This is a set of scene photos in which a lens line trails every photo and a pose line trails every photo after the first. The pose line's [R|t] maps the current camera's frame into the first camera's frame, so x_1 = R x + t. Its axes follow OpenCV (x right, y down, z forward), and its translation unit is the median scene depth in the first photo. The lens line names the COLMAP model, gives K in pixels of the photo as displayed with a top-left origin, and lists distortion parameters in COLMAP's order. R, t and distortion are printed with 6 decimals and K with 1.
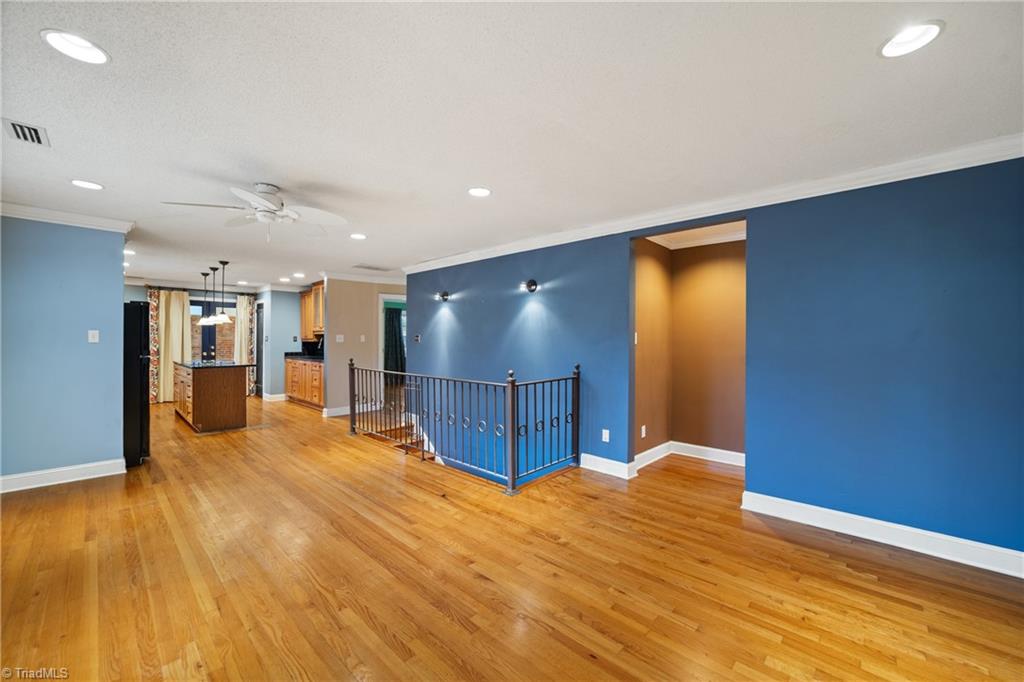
lens RADIAL K [[407.3, 0, 512.5], [0, 407.3, 339.3], [0, 0, 1]] dist [-0.001834, -0.000070]
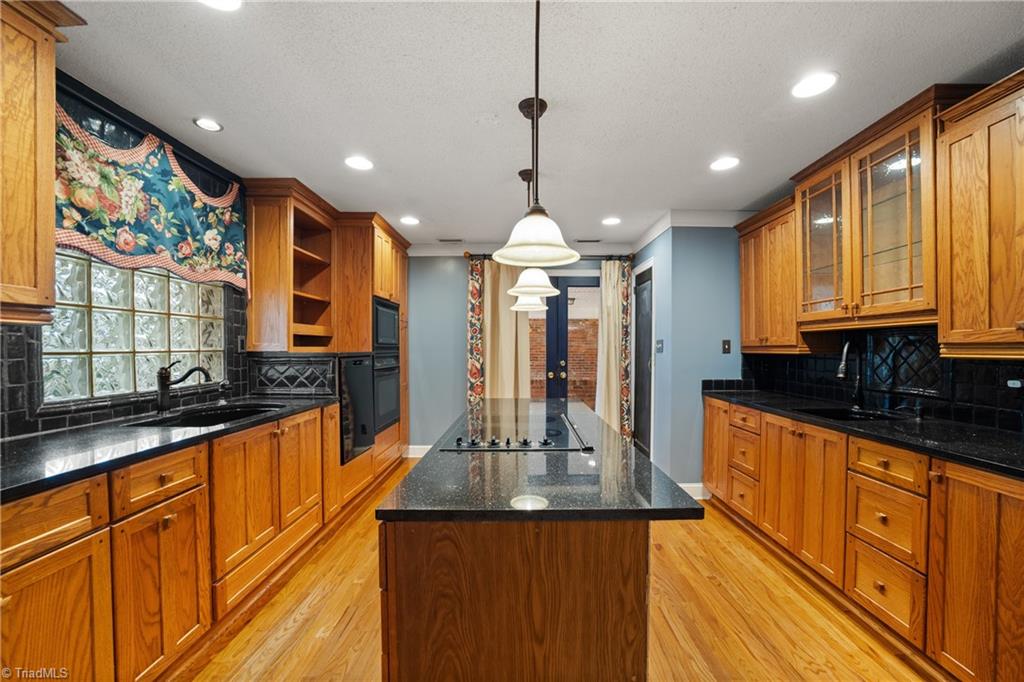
lens RADIAL K [[407.3, 0, 513.6], [0, 407.3, 348.9], [0, 0, 1]] dist [-0.001834, -0.000070]
pose [[0.689135, 0.000626, -0.724633, -0.389214], [0.003599, 0.999984, 0.004286, -0.001344], [0.724624, -0.005562, 0.689122, 0.577570]]
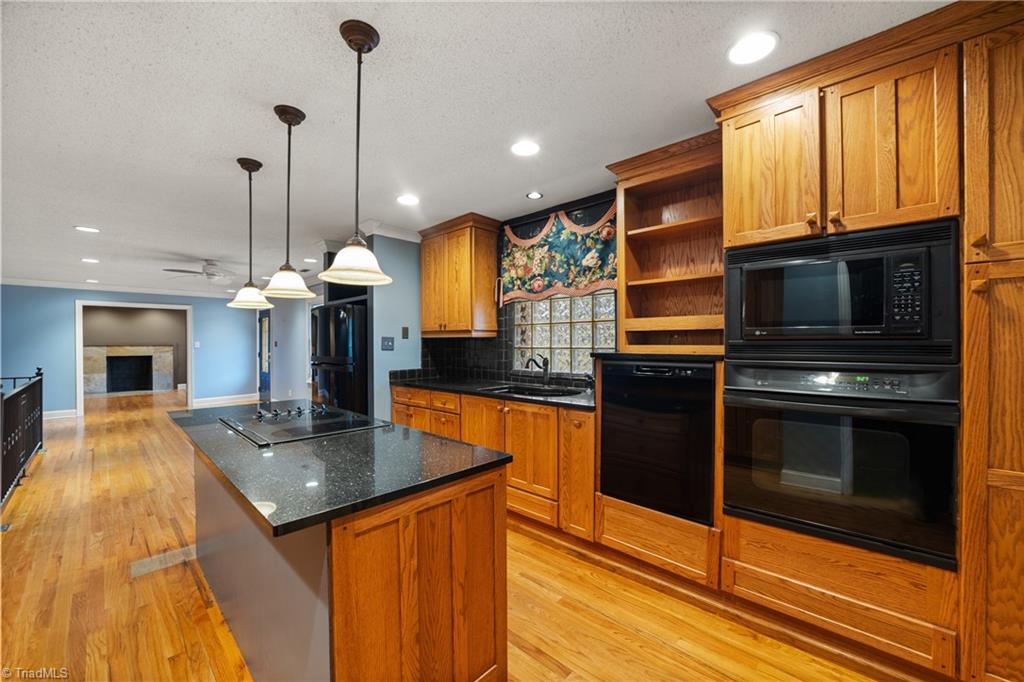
lens RADIAL K [[407.3, 0, 511.0], [0, 407.3, 342.3], [0, 0, 1]] dist [-0.001834, -0.000070]
pose [[-0.999960, 0.003639, -0.008191, -0.843468], [0.003620, 0.999991, 0.002329, -0.008165], [0.008199, 0.002299, -0.999964, 1.230944]]
